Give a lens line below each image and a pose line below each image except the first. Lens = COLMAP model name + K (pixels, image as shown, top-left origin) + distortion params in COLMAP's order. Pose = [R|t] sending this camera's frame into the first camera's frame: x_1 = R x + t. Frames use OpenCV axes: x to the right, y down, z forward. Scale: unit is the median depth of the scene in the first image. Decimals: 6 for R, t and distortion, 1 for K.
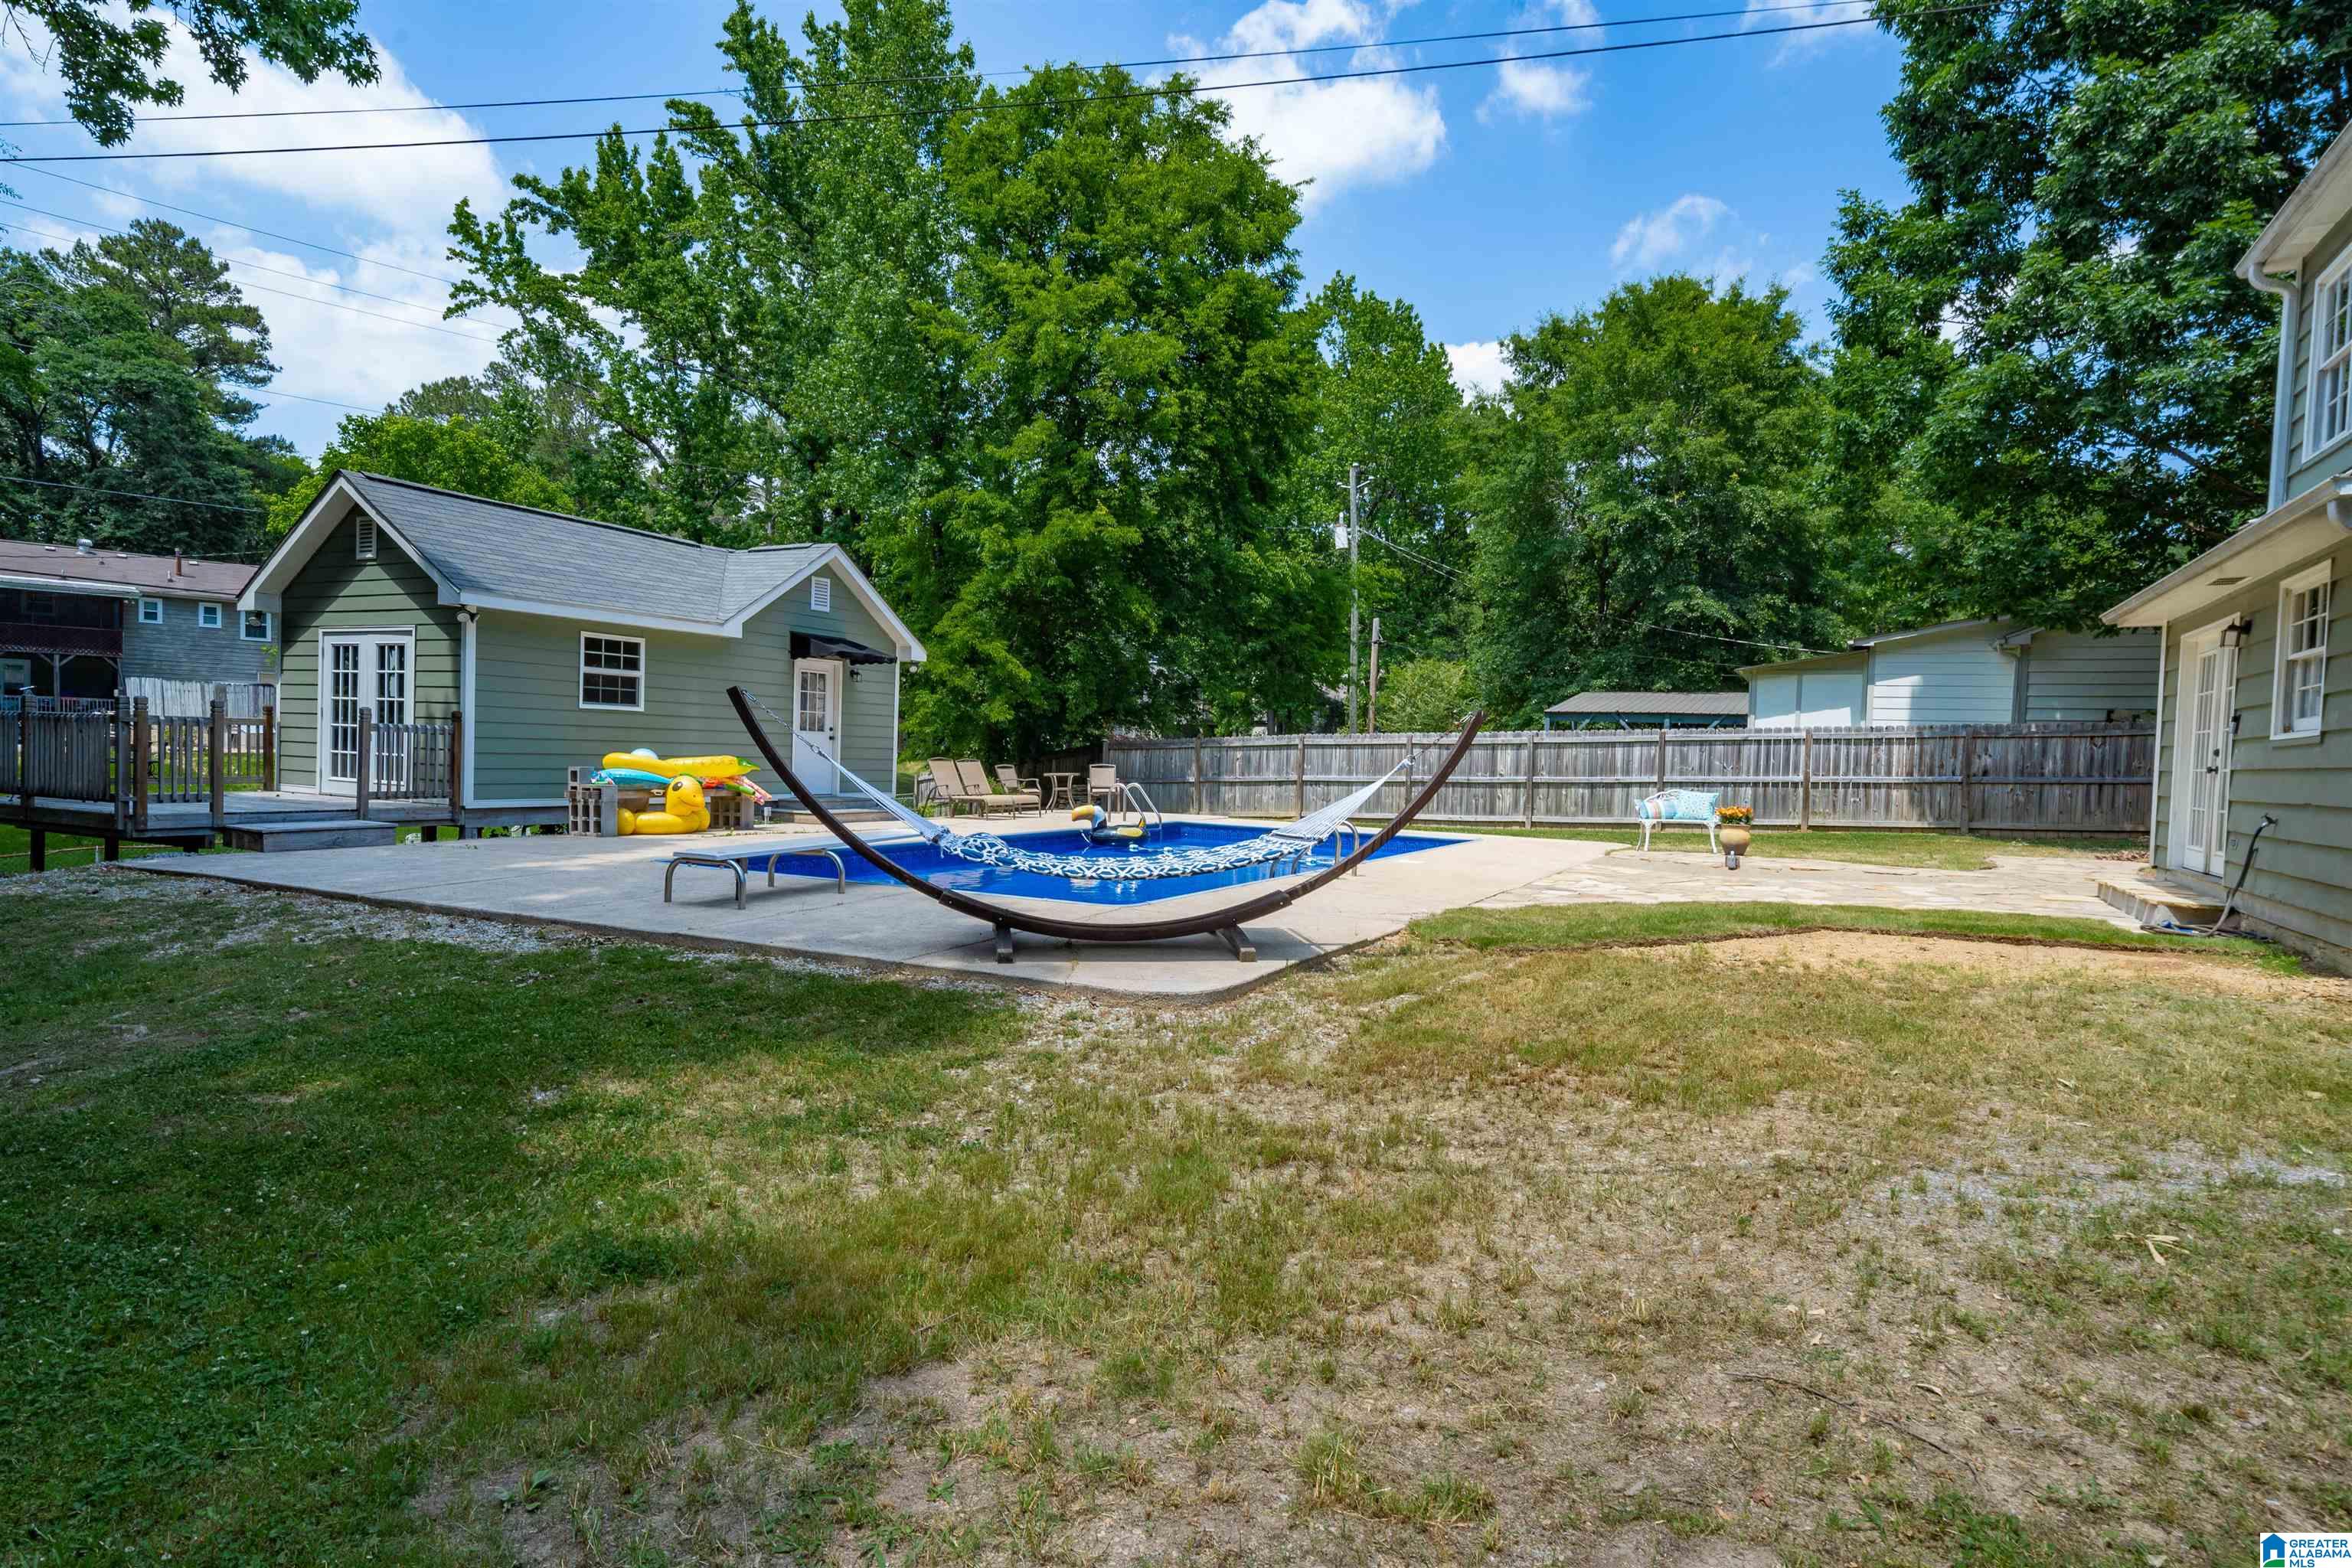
lens RADIAL K [[1283.0, 0, 1177.7], [0, 1283.0, 784.3], [0, 0, 1]] dist [-0.001146, -0.000115]
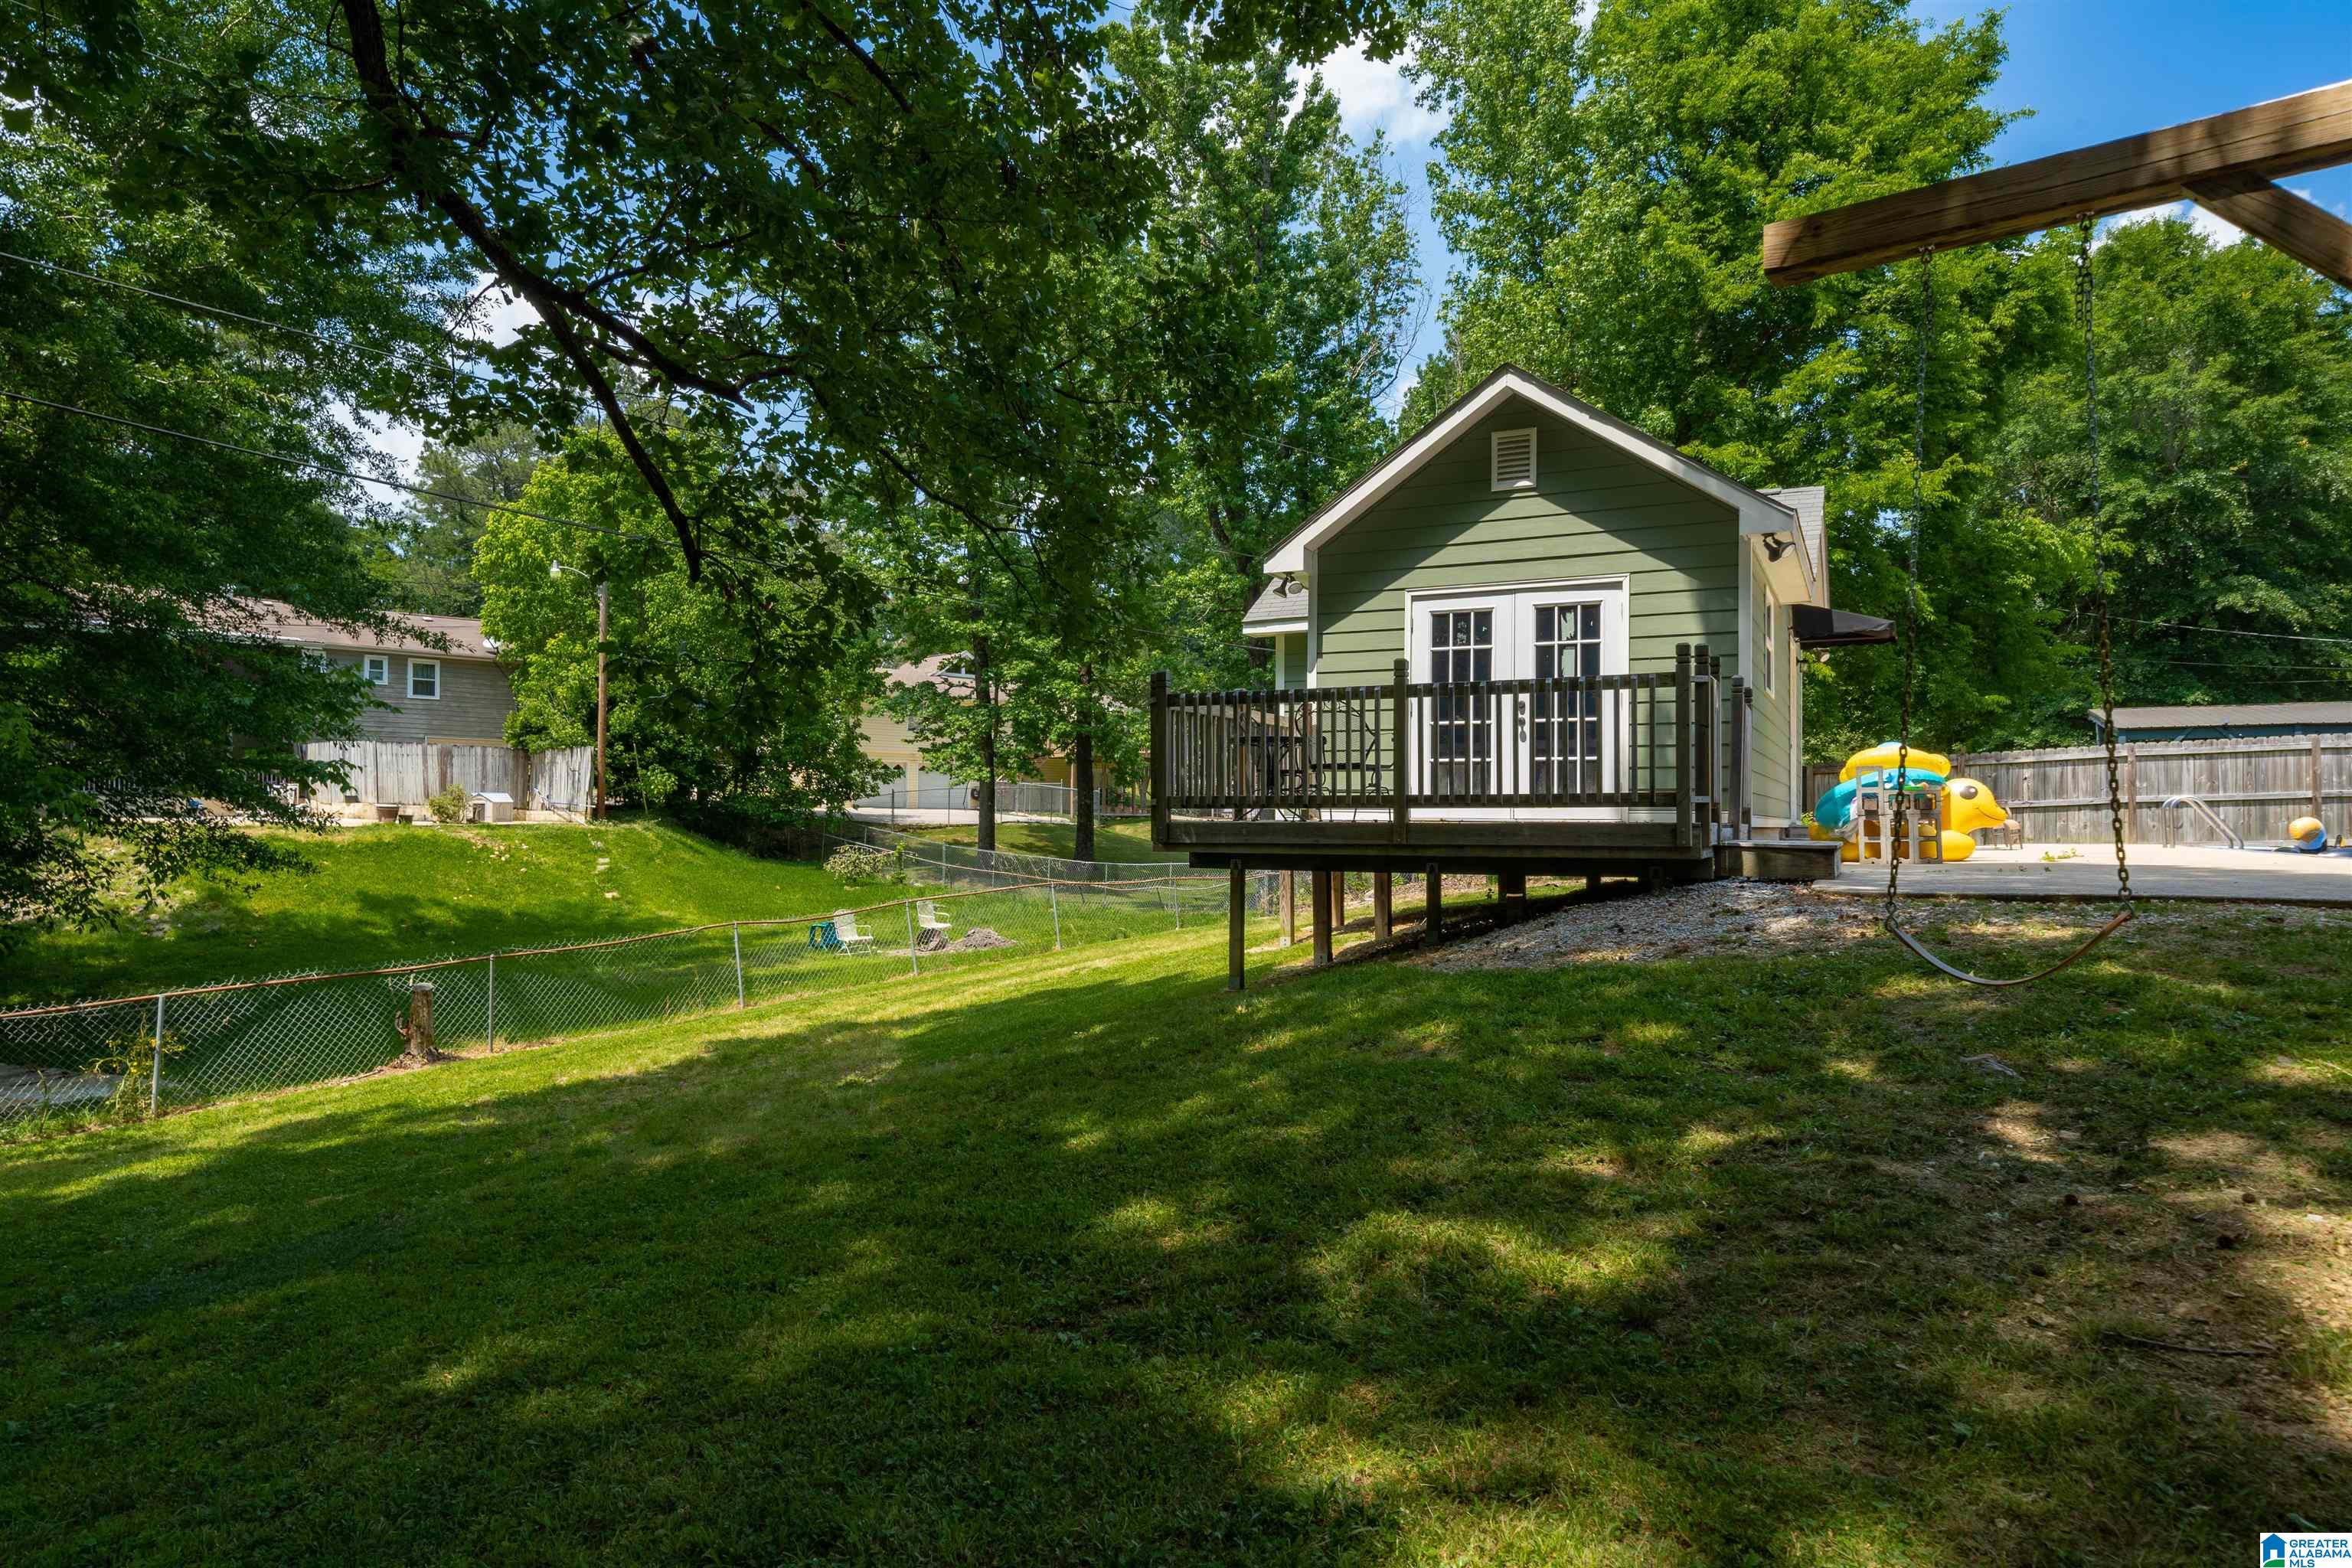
lens RADIAL K [[1465.1, 0, 1175.9], [0, 1465.1, 790.2], [0, 0, 1]] dist [0.003581, 0.000412]
pose [[0.999249, -0.029716, 0.024865, -0.803159], [0.030940, 0.998251, -0.050376, 0.026558], [-0.023324, 0.051107, 0.998421, 0.183723]]
